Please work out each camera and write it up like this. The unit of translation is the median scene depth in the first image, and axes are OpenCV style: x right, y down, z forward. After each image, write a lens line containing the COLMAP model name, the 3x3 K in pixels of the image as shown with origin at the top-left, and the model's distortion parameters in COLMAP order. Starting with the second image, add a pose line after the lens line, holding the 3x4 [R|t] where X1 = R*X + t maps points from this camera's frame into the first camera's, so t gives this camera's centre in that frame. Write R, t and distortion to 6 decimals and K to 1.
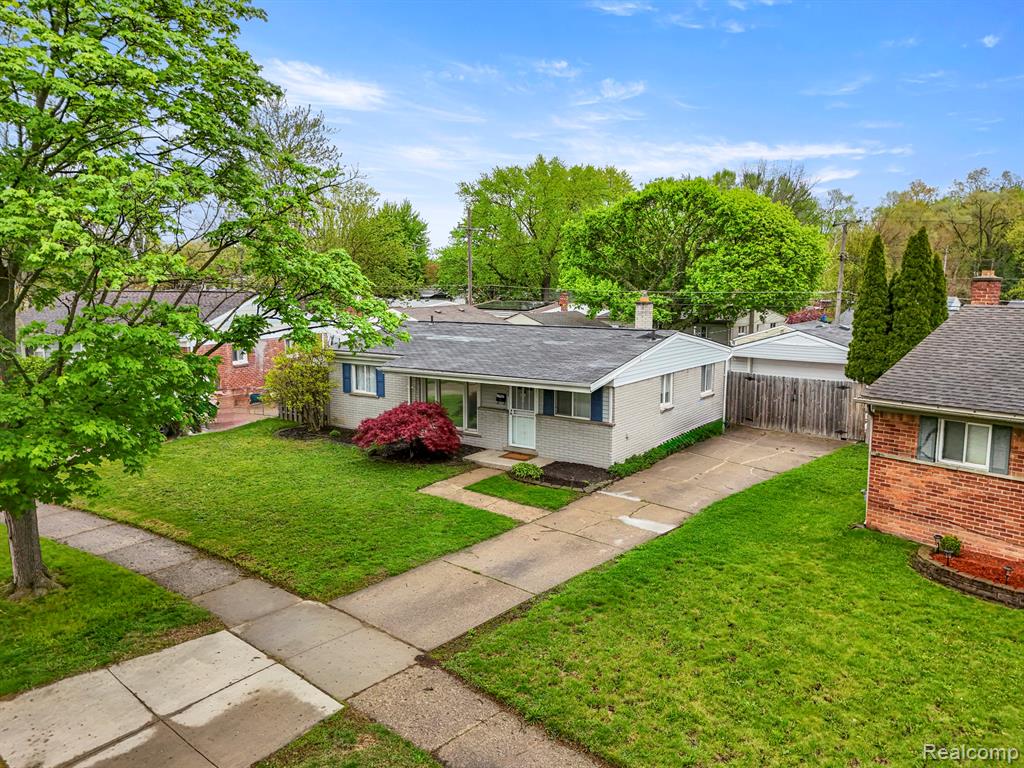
lens RADIAL K [[762.4, 0, 512.0], [0, 762.4, 384.0], [0, 0, 1]] dist [0.087418, -0.100298]
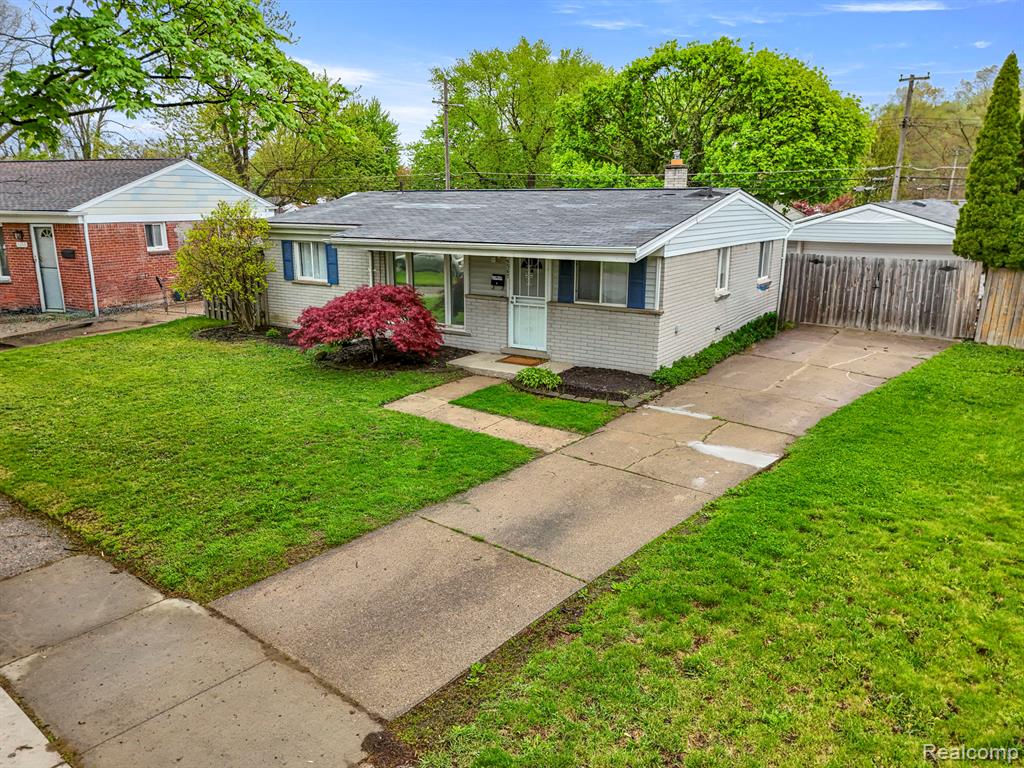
lens RADIAL K [[762.4, 0, 512.0], [0, 762.4, 384.0], [0, 0, 1]] dist [0.087418, -0.100298]
pose [[0.999522, -0.005417, 0.030423, -0.025421], [0.002332, 0.994930, 0.100539, 0.046928], [-0.030814, -0.100420, 0.994468, 0.291687]]
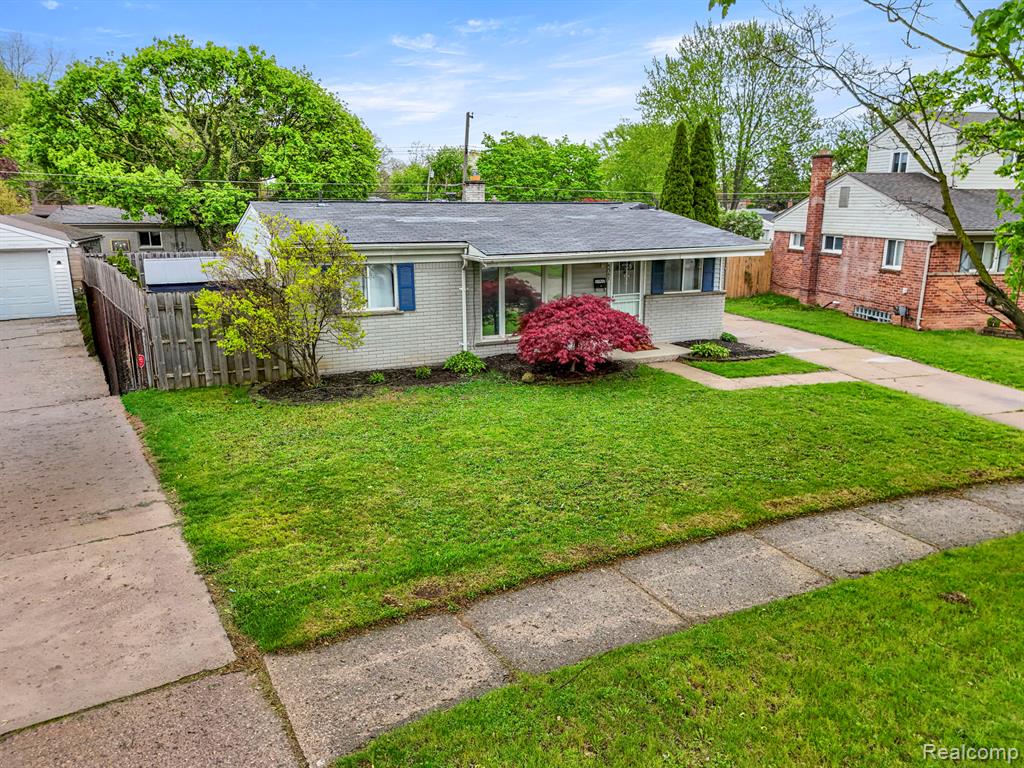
lens RADIAL K [[762.4, 0, 512.0], [0, 762.4, 384.0], [0, 0, 1]] dist [0.087418, -0.100298]
pose [[0.504071, -0.198342, 0.840579, -0.839688], [0.115317, 0.980015, 0.162090, -0.021276], [-0.855929, 0.015228, 0.516869, 0.710239]]
